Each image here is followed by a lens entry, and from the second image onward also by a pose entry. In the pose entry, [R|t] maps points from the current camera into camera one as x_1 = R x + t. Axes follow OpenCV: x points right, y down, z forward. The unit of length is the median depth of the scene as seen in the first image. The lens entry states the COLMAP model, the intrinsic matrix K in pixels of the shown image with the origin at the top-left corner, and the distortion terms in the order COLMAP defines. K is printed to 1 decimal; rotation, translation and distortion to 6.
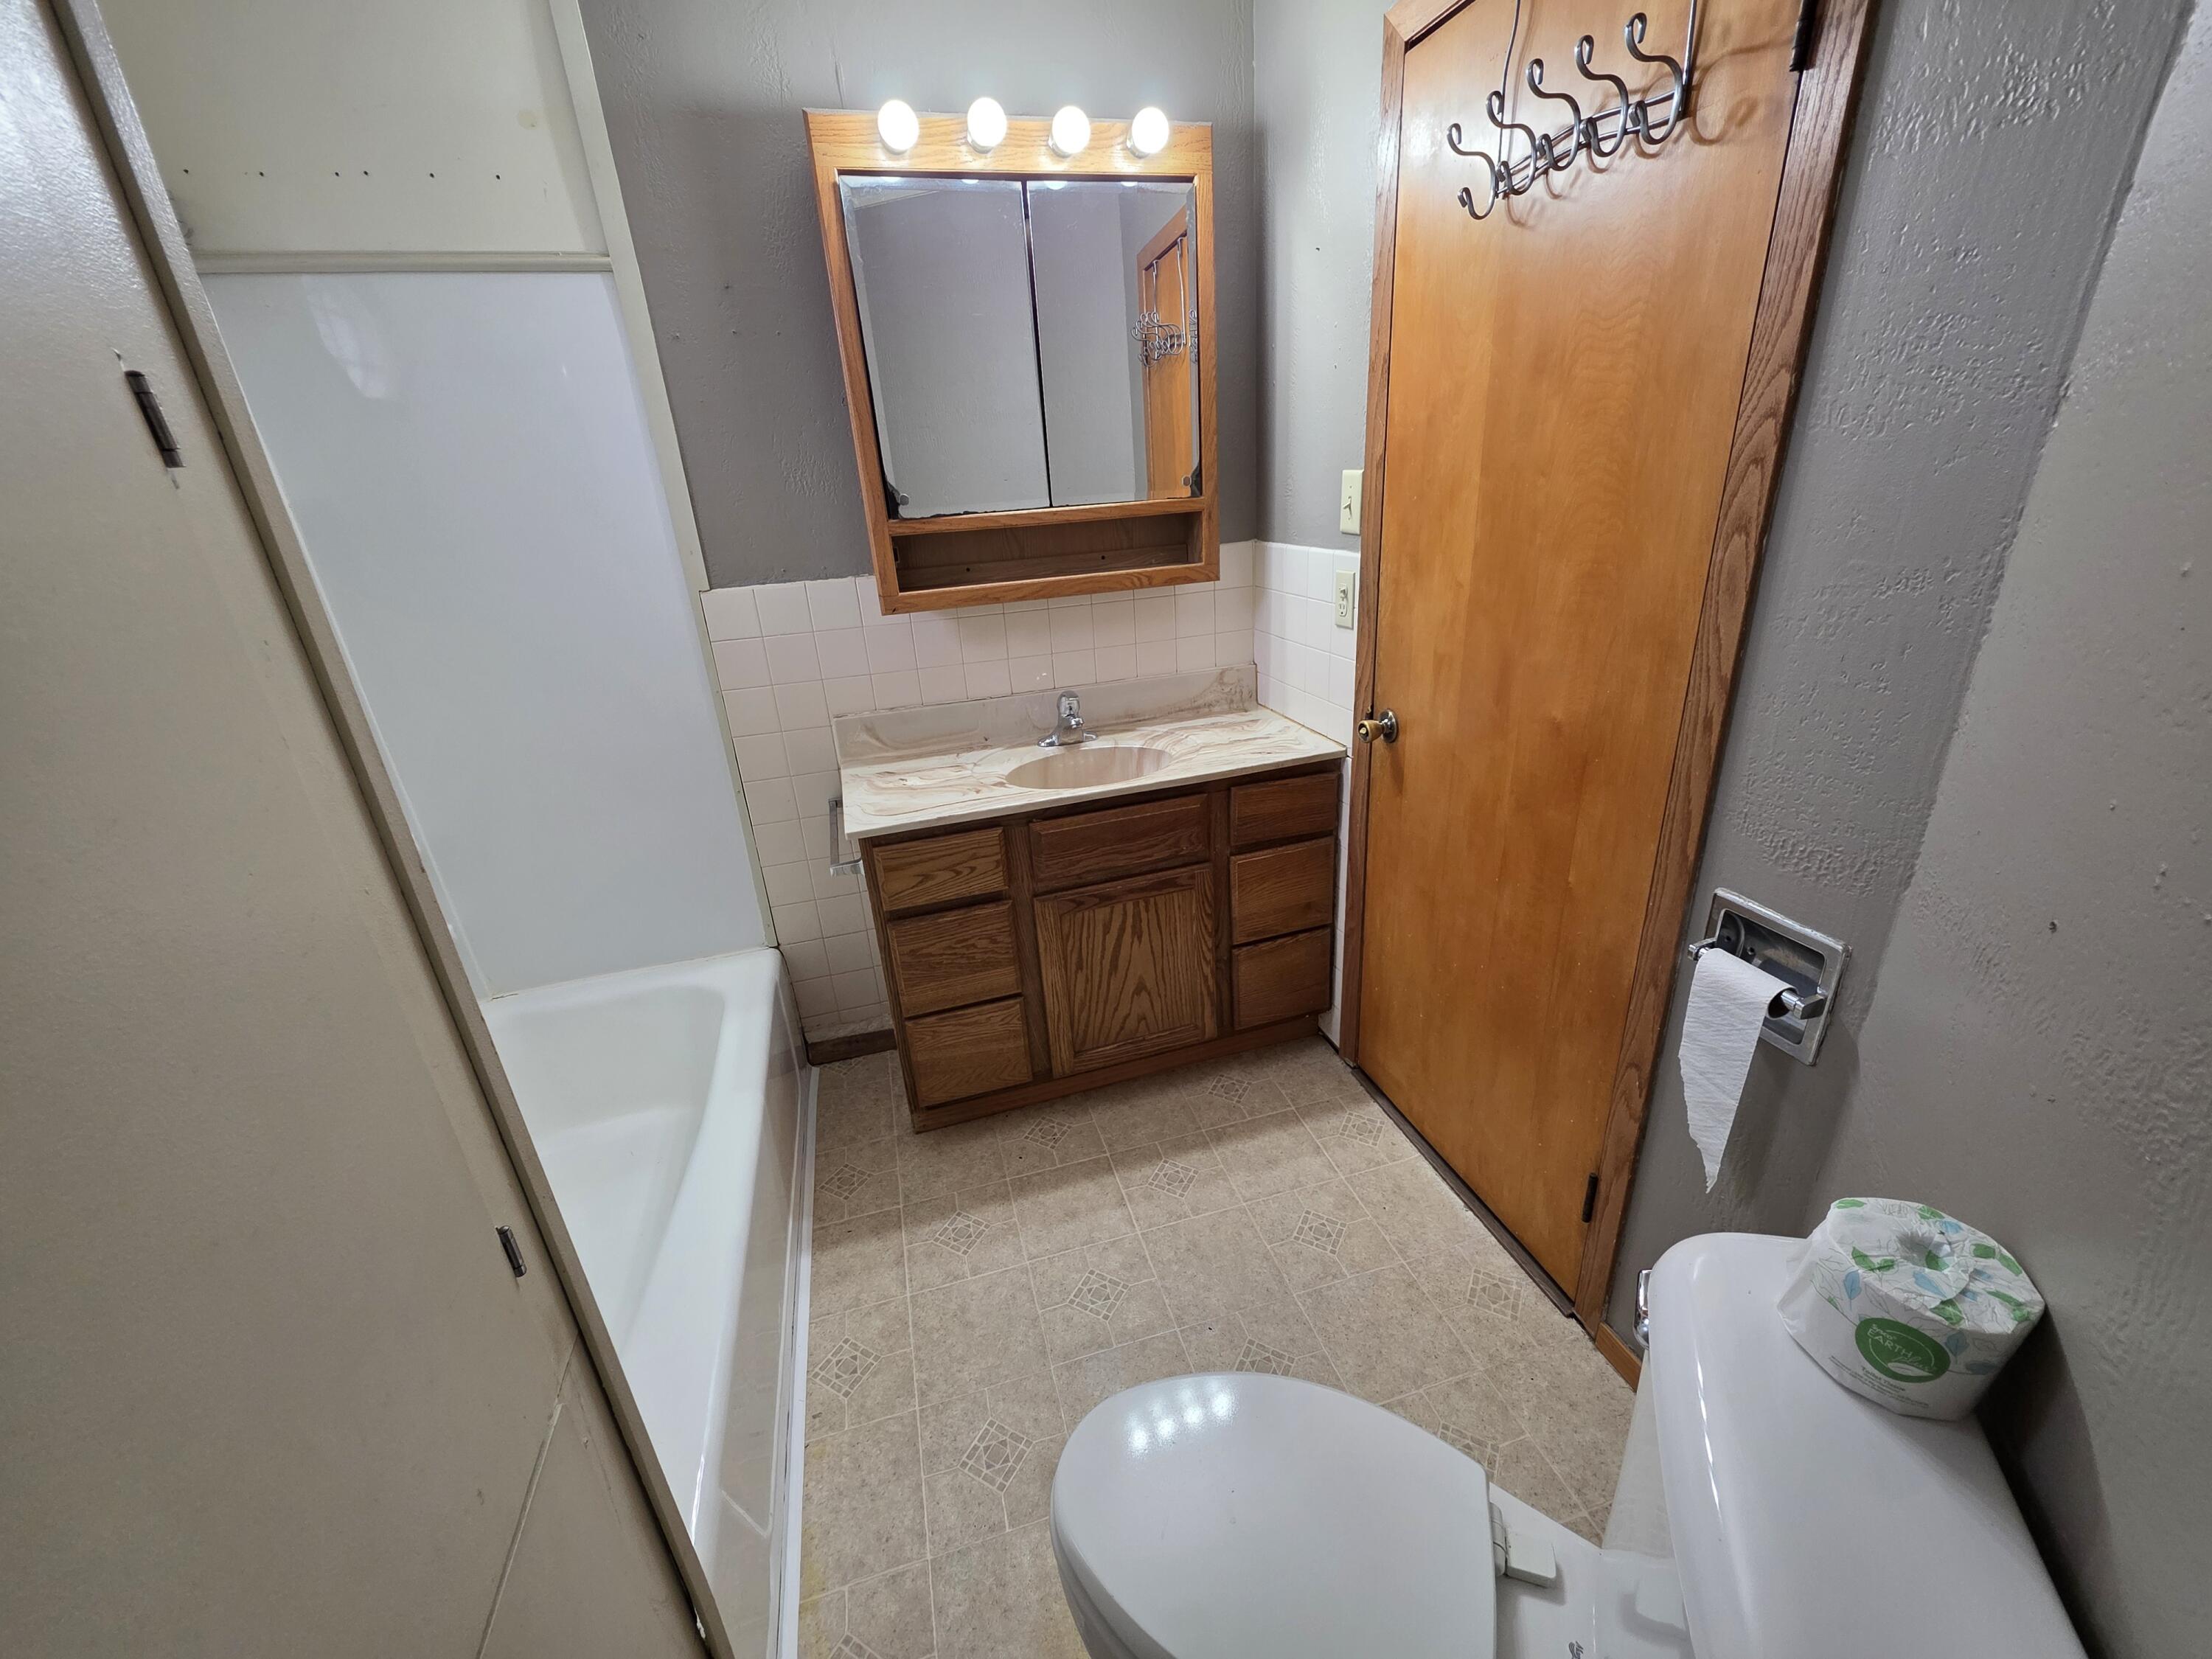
lens RADIAL K [[887.5, 0, 1112.4], [0, 887.5, 833.1], [0, 0, 1]] dist [0.001449, 0.000116]
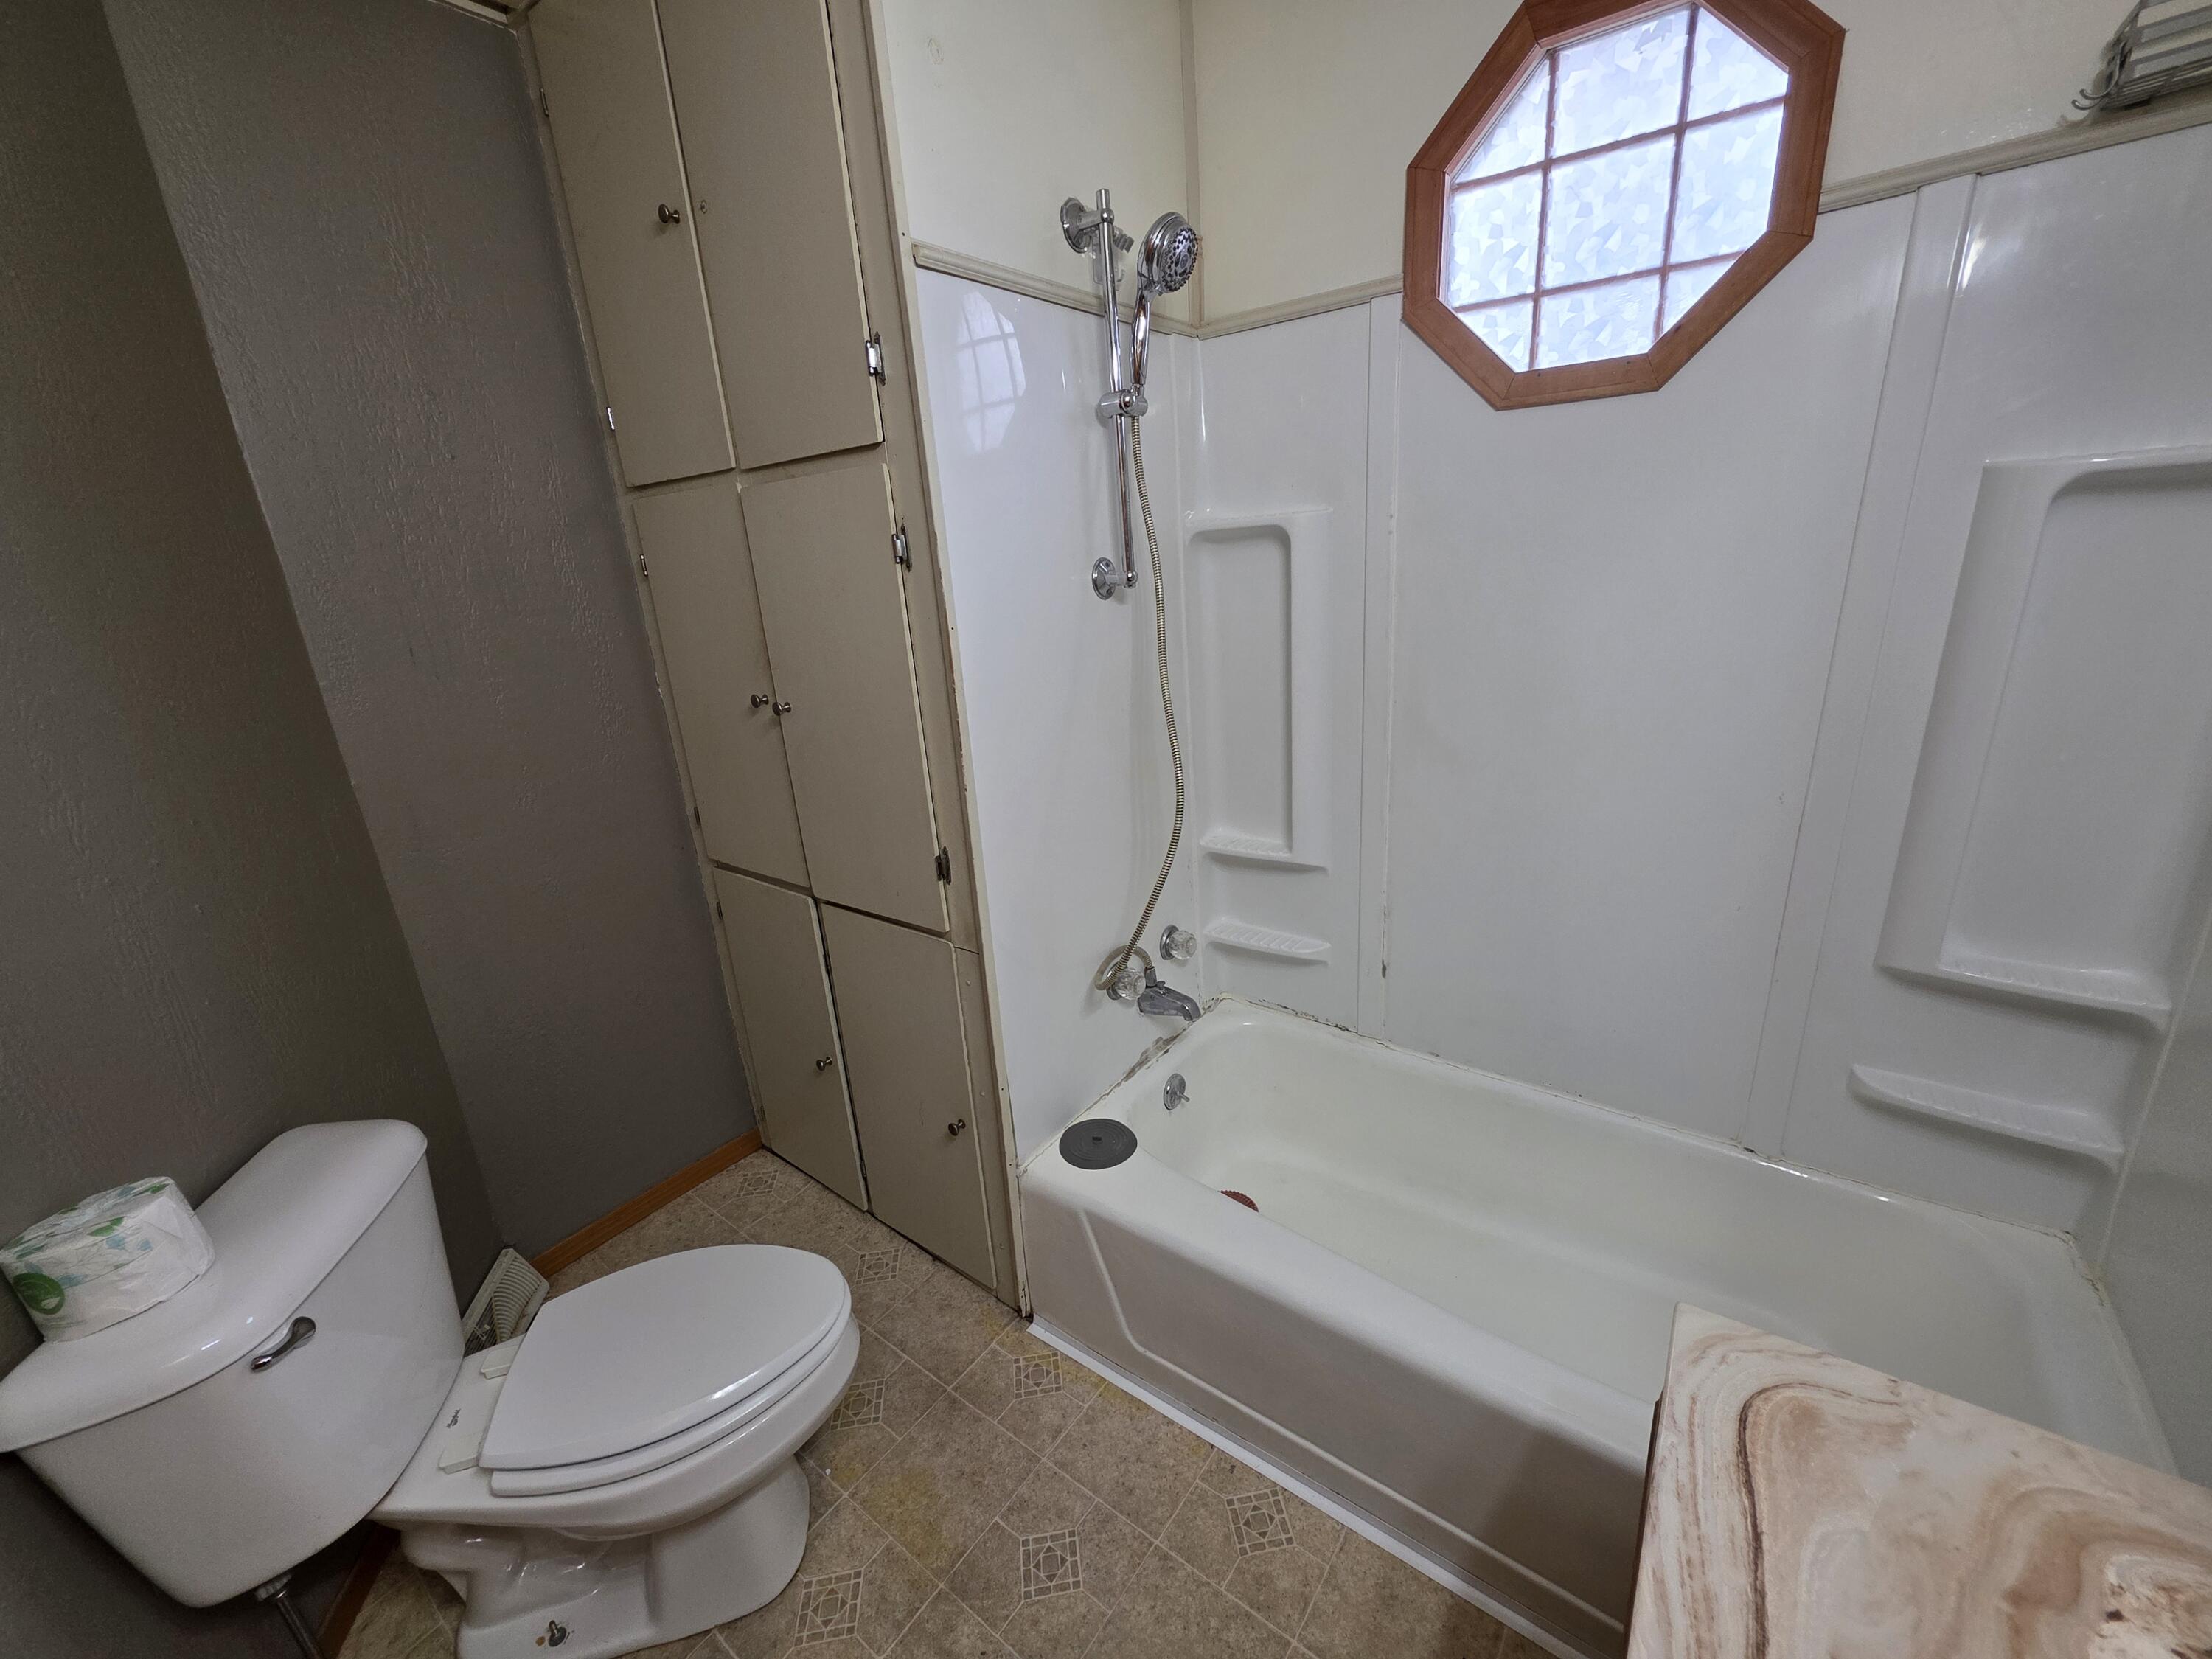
lens RADIAL K [[887.5, 0, 1112.4], [0, 887.5, 833.1], [0, 0, 1]] dist [0.001449, 0.000116]
pose [[-0.790913, 0.285275, -0.541365, 0.107019], [-0.126894, 0.788996, 0.601152, -0.489852], [0.598628, 0.544155, -0.587827, 1.156341]]
